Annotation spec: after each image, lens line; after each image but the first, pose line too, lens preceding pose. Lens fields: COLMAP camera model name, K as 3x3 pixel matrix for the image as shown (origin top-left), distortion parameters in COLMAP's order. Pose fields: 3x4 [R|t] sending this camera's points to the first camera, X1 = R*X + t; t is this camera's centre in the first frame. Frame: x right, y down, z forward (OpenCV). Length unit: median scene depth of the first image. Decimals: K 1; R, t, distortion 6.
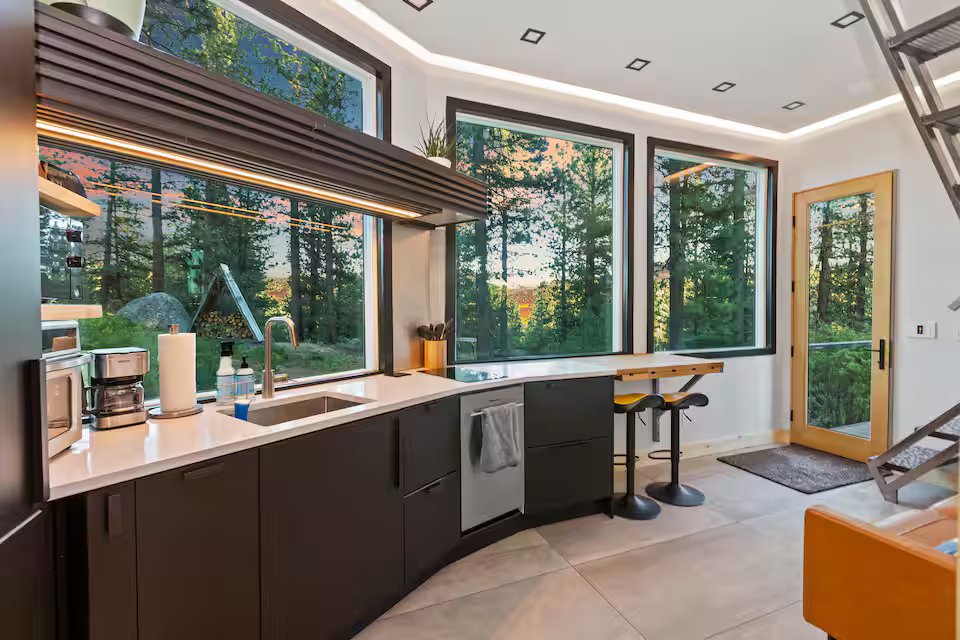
lens RADIAL K [[428.2, 0, 480.0], [0, 428.2, 320.0], [0, 0, 1]] dist [-0.000015, -0.000055]
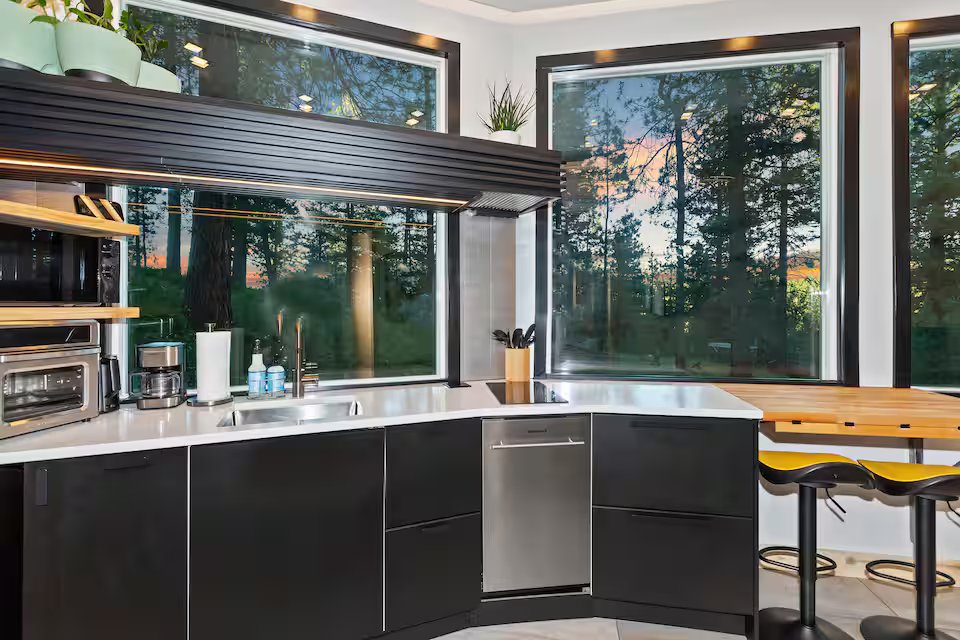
lens RADIAL K [[437.6, 0, 483.8], [0, 437.6, 310.7], [0, 0, 1]] dist [-0.001140, -0.000347]
pose [[0.841515, 0.006494, -0.540194, 0.311563], [-0.016971, 0.999752, -0.014418, -0.012409], [0.539967, 0.021300, 0.841417, 0.243146]]
